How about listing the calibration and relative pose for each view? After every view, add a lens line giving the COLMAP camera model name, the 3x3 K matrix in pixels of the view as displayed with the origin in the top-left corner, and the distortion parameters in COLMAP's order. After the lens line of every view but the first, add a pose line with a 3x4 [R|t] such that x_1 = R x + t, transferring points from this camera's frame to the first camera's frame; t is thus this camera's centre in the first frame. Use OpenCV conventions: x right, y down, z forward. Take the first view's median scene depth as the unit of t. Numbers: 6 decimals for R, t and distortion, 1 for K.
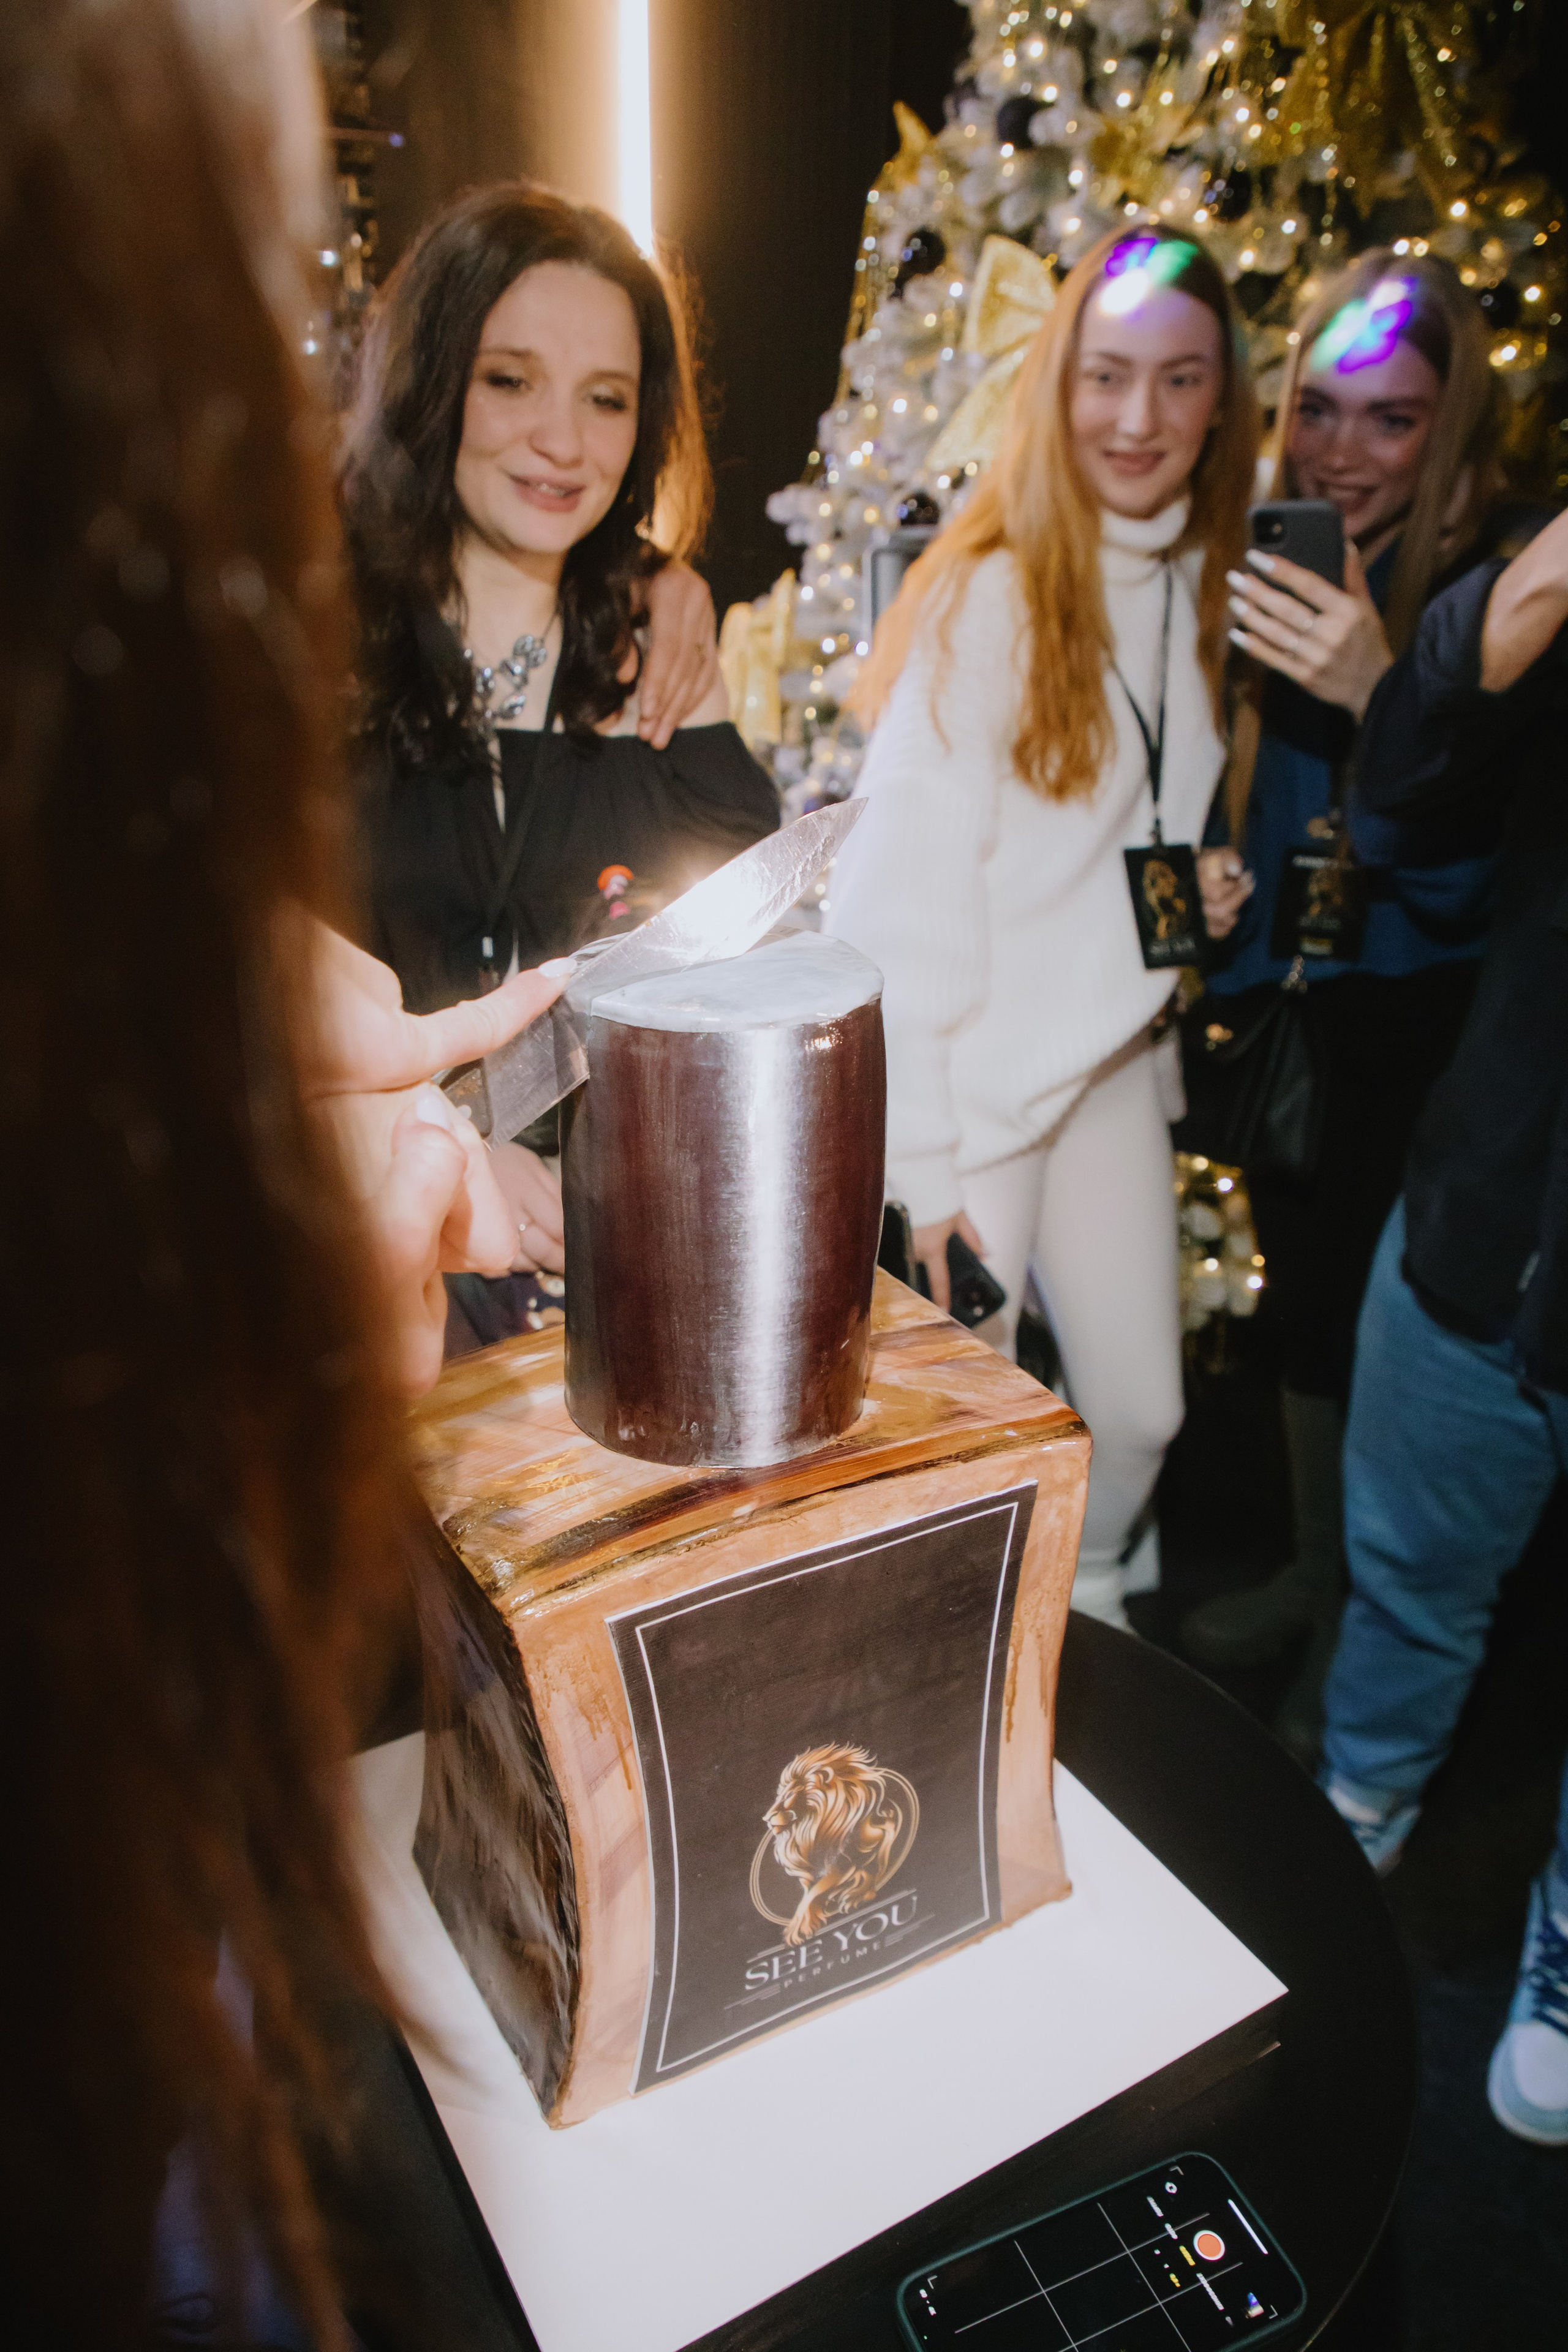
lens RADIAL K [[1670.5, 0, 766.9], [0, 1670.5, 1193.3], [0, 0, 1]] dist [-0.068048, 0.030420]
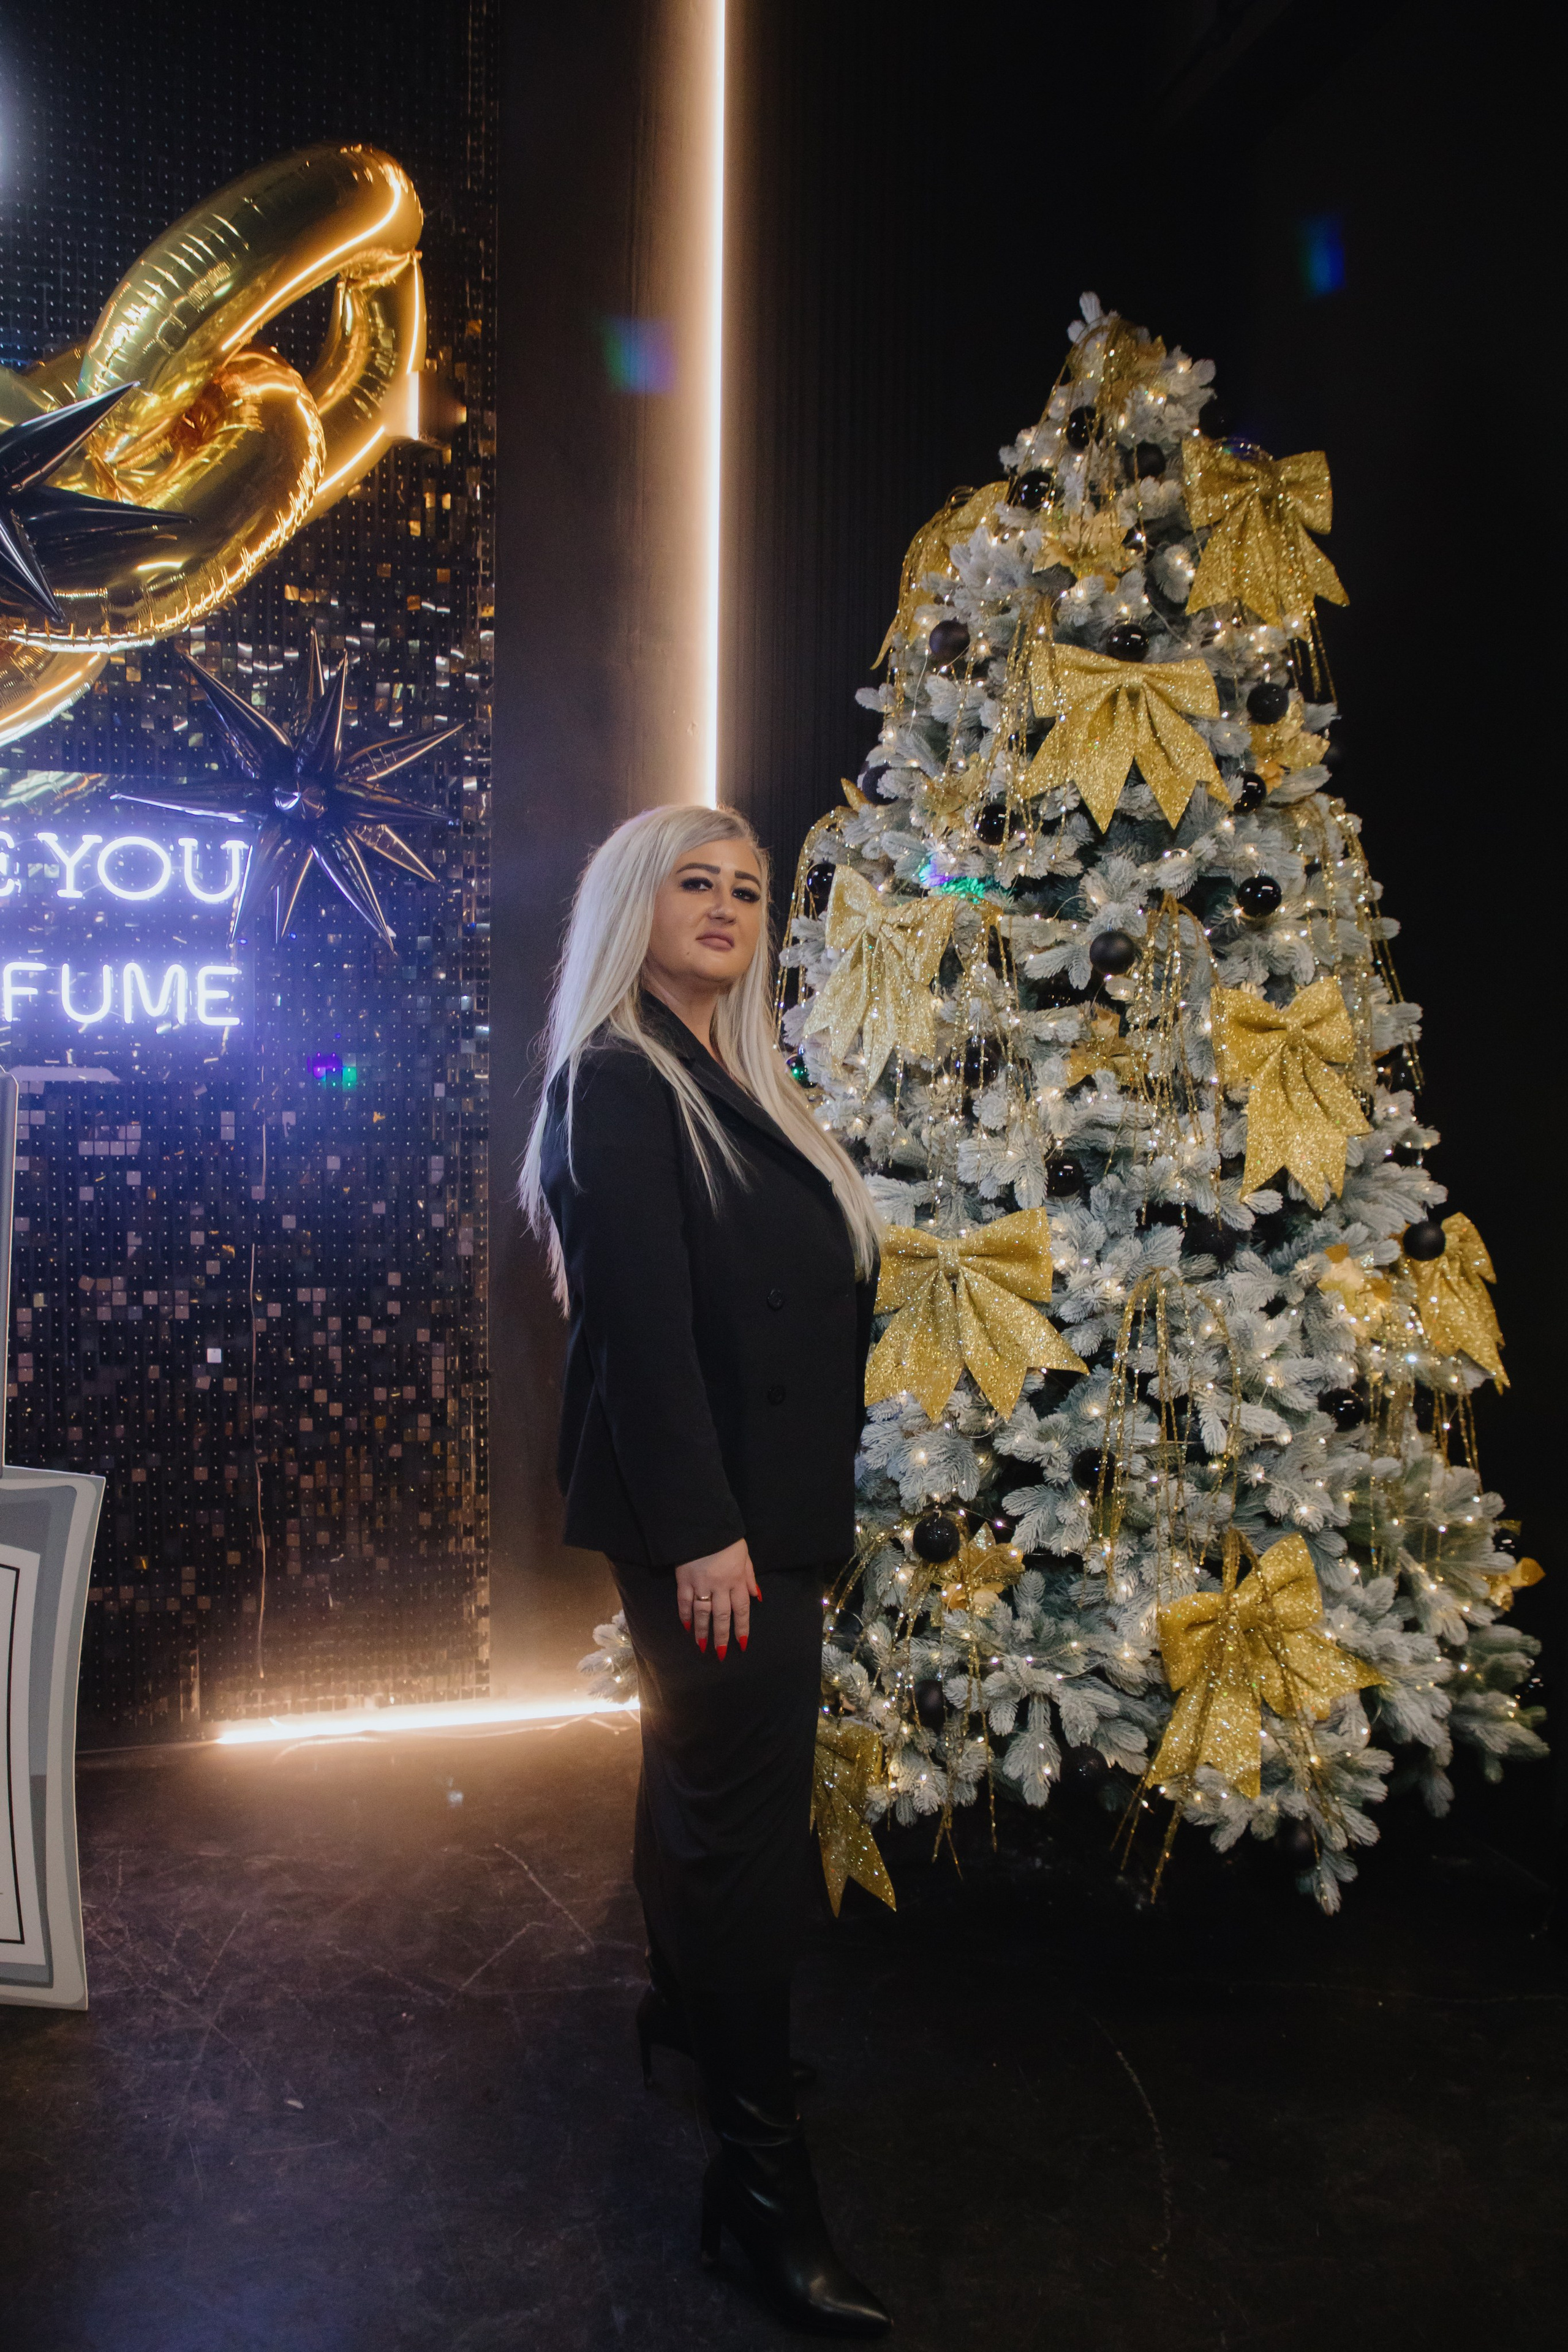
lens RADIAL K [[1690.5, 0, 775.2], [0, 1690.5, 1177.0], [0, 0, 1]] dist [-0.067196, 0.033961]
pose [[0.947234, 0.015257, -0.320180, 1.467373], [-0.131472, 0.929475, -0.344660, 0.285642], [0.292341, 0.368569, 0.882436, -0.237805]]
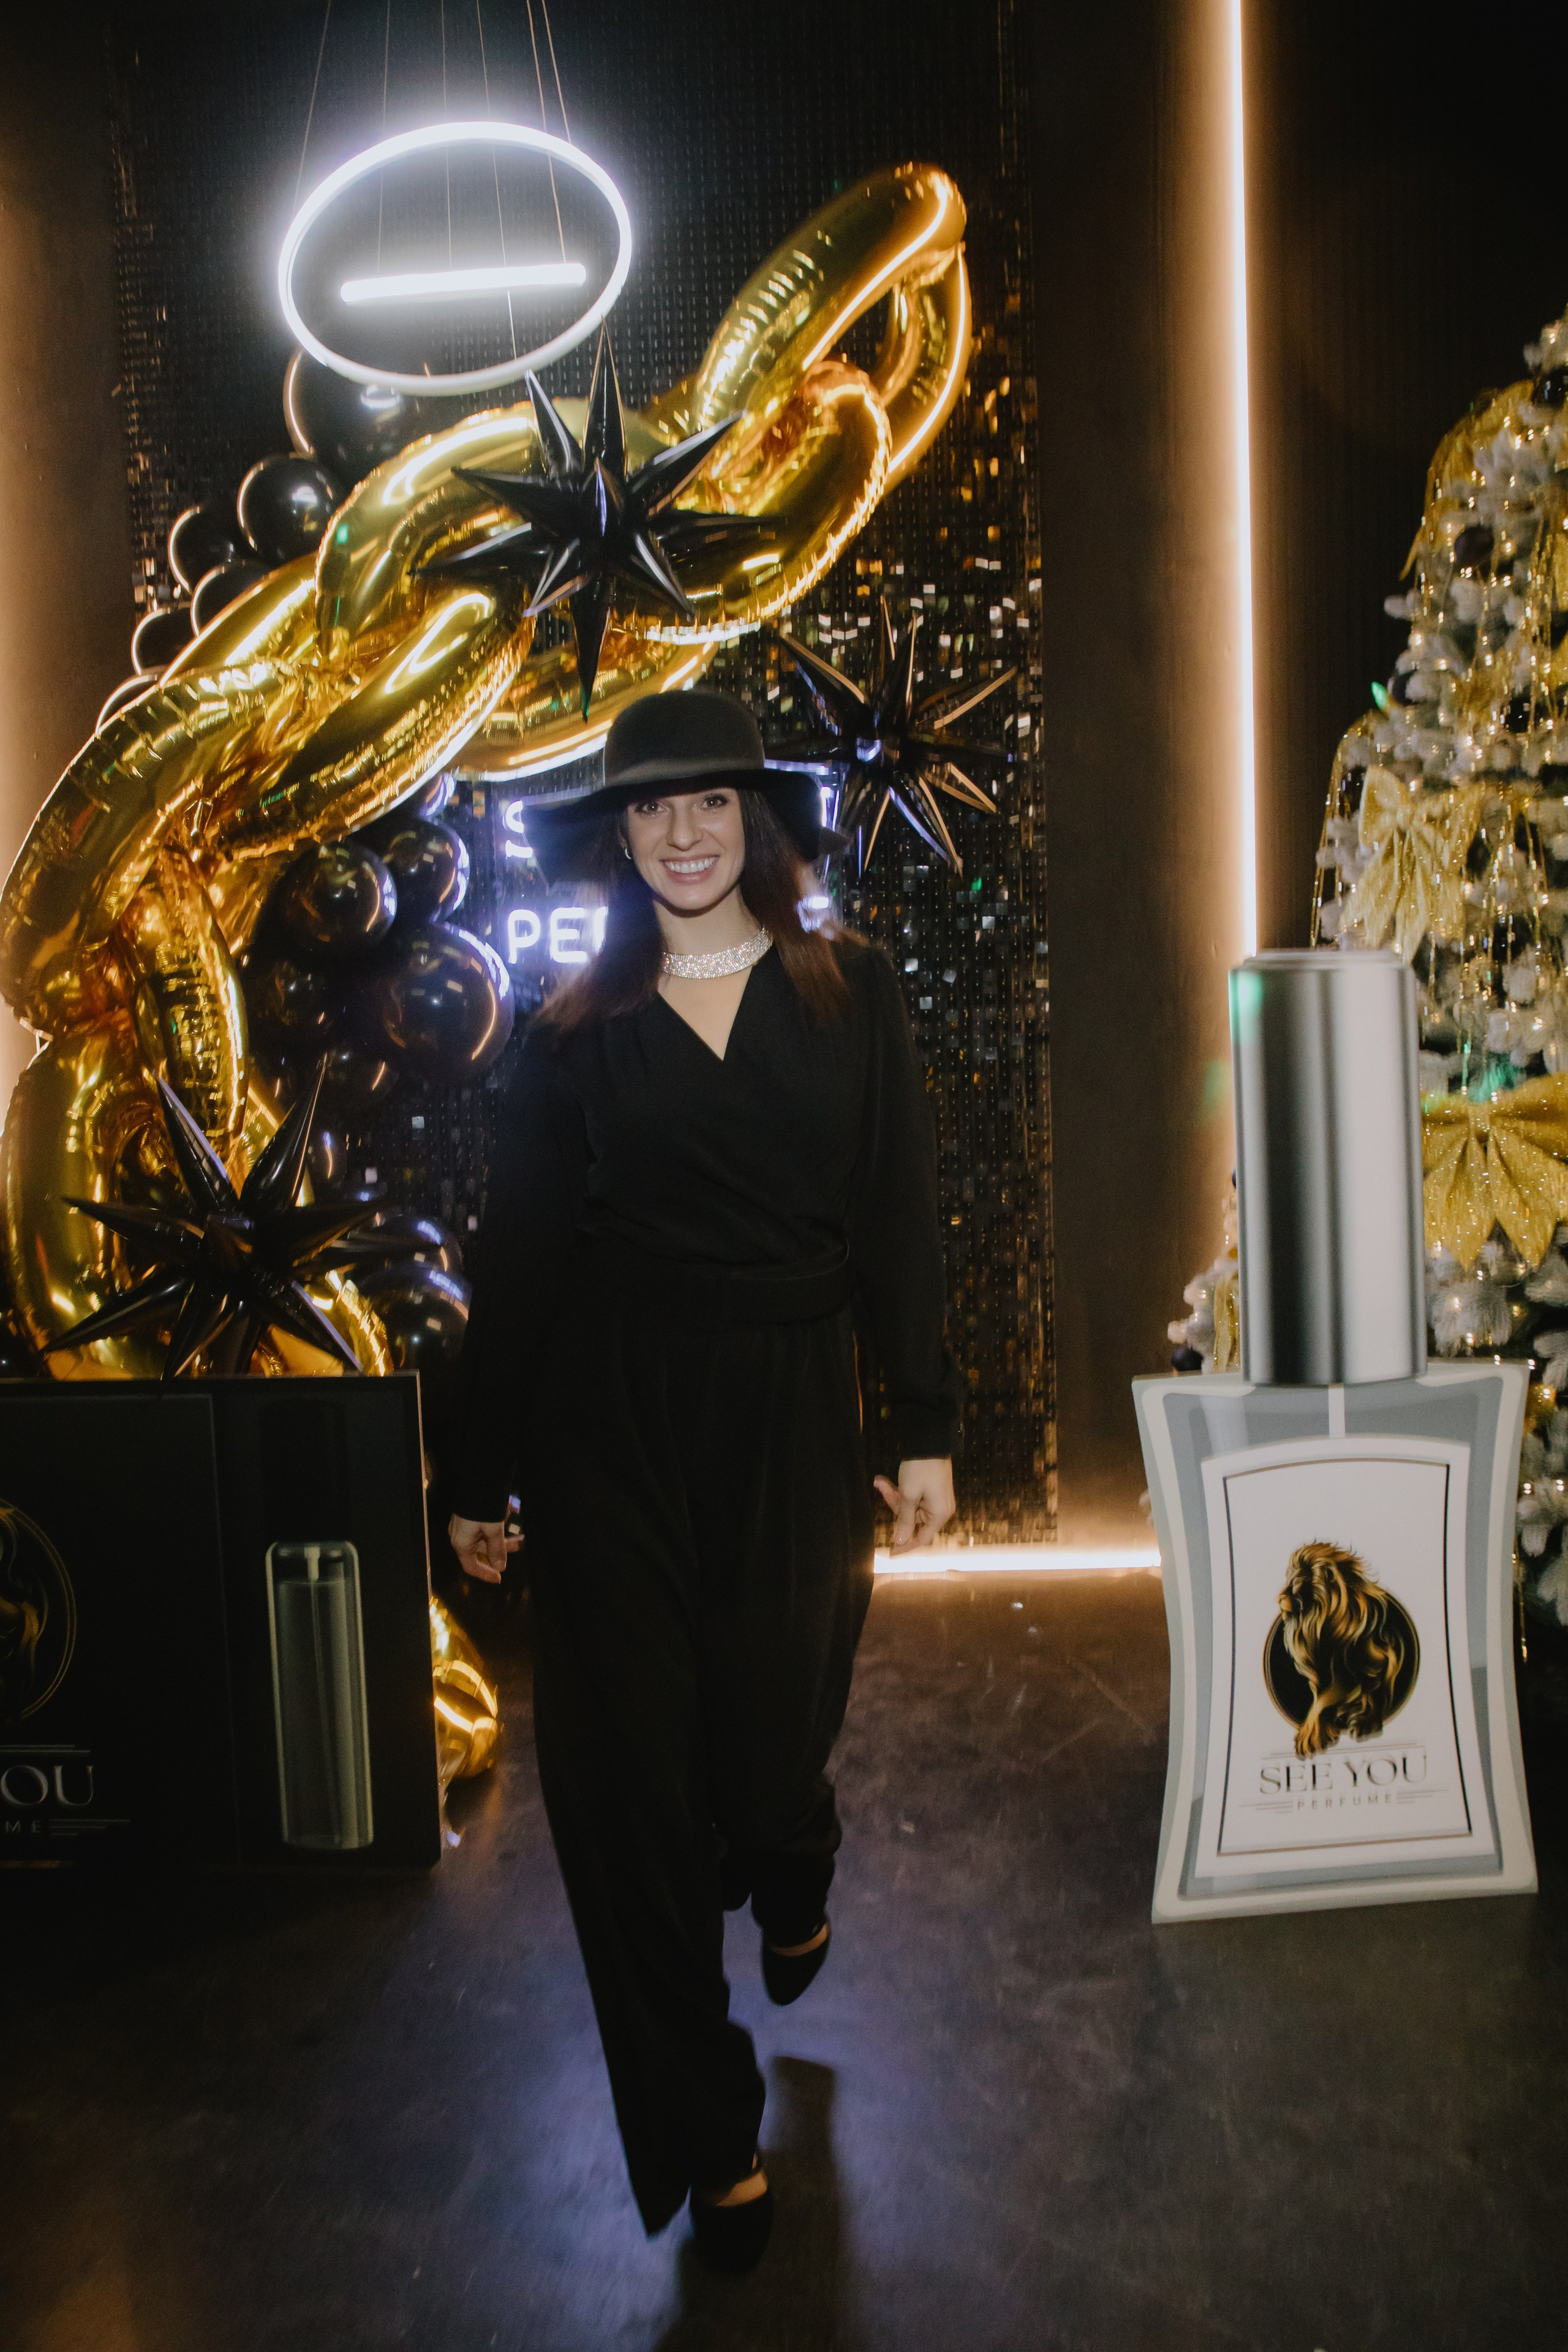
lens RADIAL K [[1690.5, 0, 782.5], [0, 1690.5, 1185.9], [0, 0, 1]] dist [-0.067196, 0.033961]
pose [[0.800581, 0.015642, -0.599020, 1.680222], [-0.206702, 0.945510, -0.251564, 0.581239], [0.562445, 0.325216, 0.760191, -0.657202]]
